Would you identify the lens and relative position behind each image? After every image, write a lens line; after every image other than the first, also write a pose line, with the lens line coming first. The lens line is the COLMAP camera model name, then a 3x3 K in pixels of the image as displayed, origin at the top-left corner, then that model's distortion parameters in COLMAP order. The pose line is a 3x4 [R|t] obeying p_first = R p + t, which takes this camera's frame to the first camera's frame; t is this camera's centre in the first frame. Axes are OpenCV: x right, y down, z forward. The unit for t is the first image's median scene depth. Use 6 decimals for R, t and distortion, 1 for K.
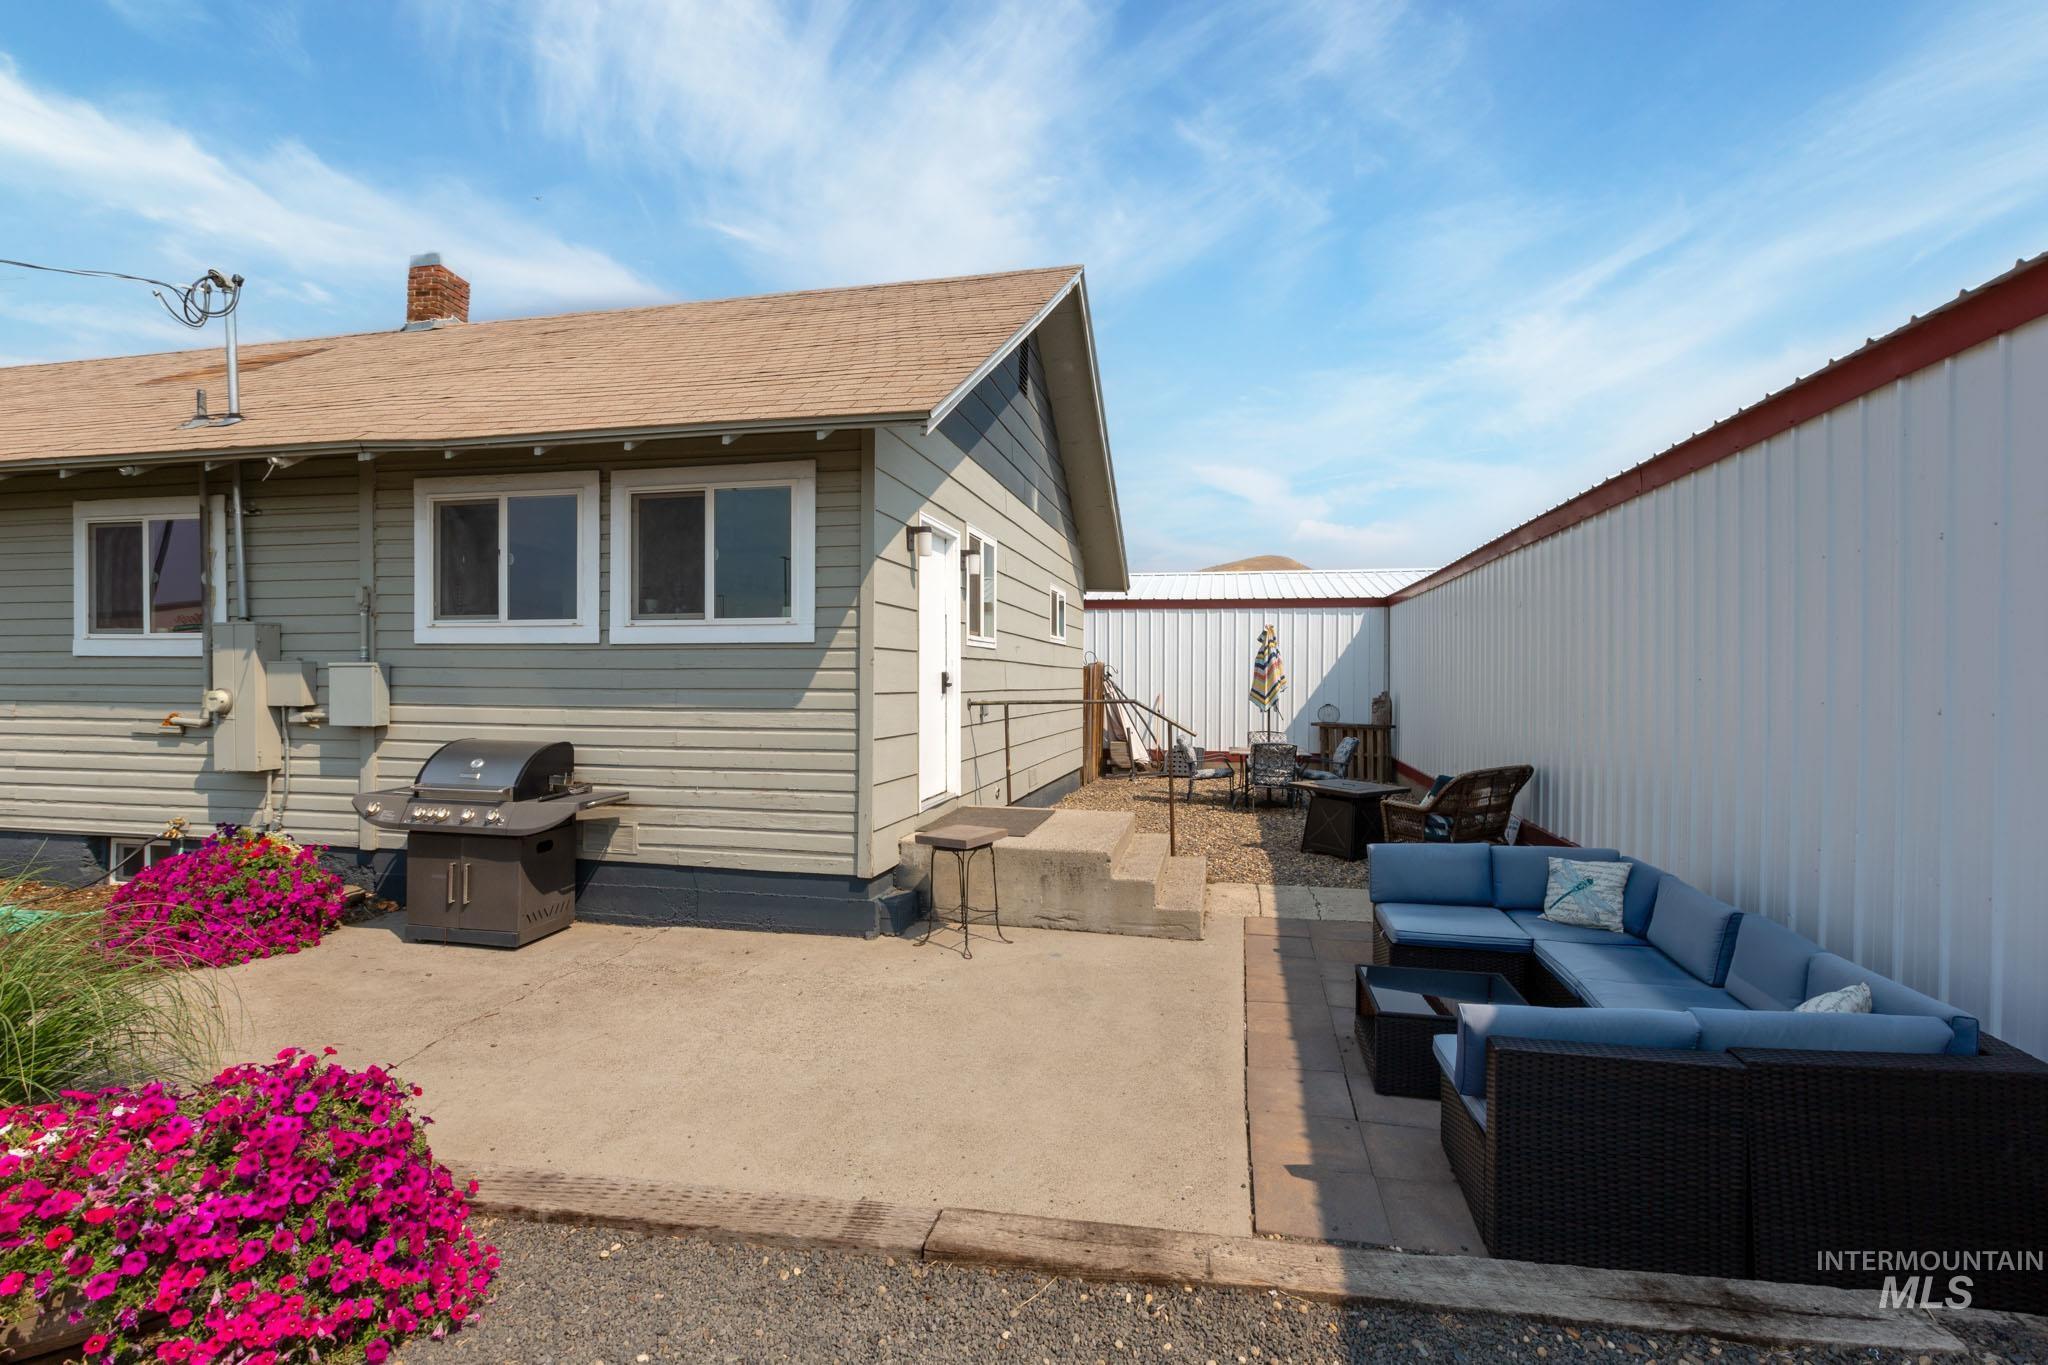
lens RADIAL K [[915.8, 0, 1025.8], [0, 915.8, 676.0], [0, 0, 1]] dist [0.001822, -0.000027]
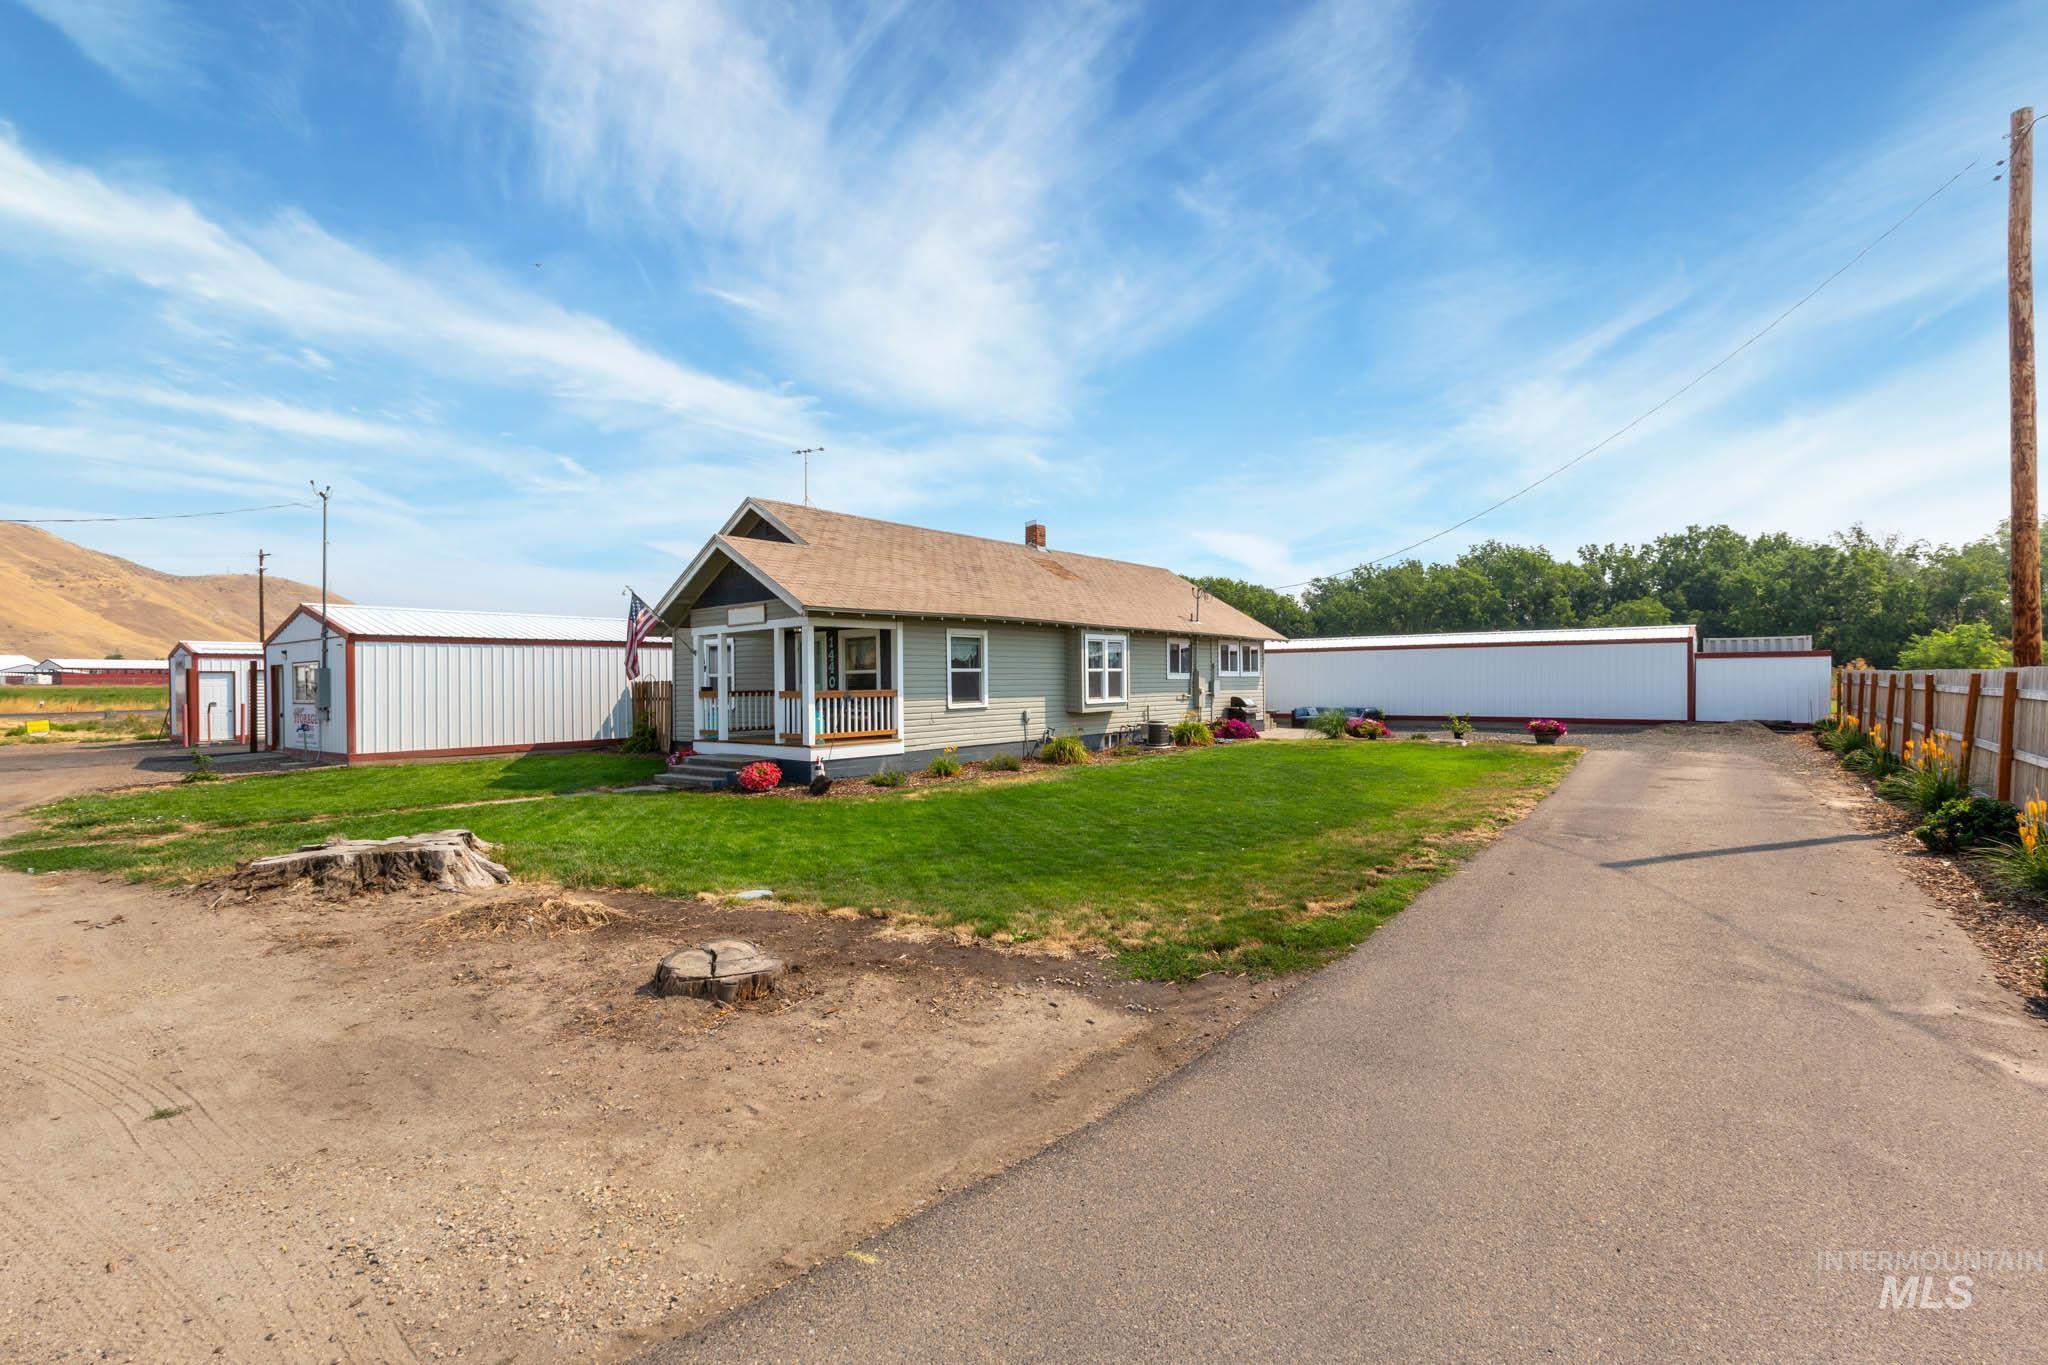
lens RADIAL K [[915.8, 0, 1025.8], [0, 915.8, 676.0], [0, 0, 1]] dist [0.001822, -0.000027]
pose [[0.429668, 0.000463, 0.902987, -4.858413], [0.008732, 0.999951, -0.004667, -0.023686], [-0.902945, 0.009890, 0.429643, -0.078824]]
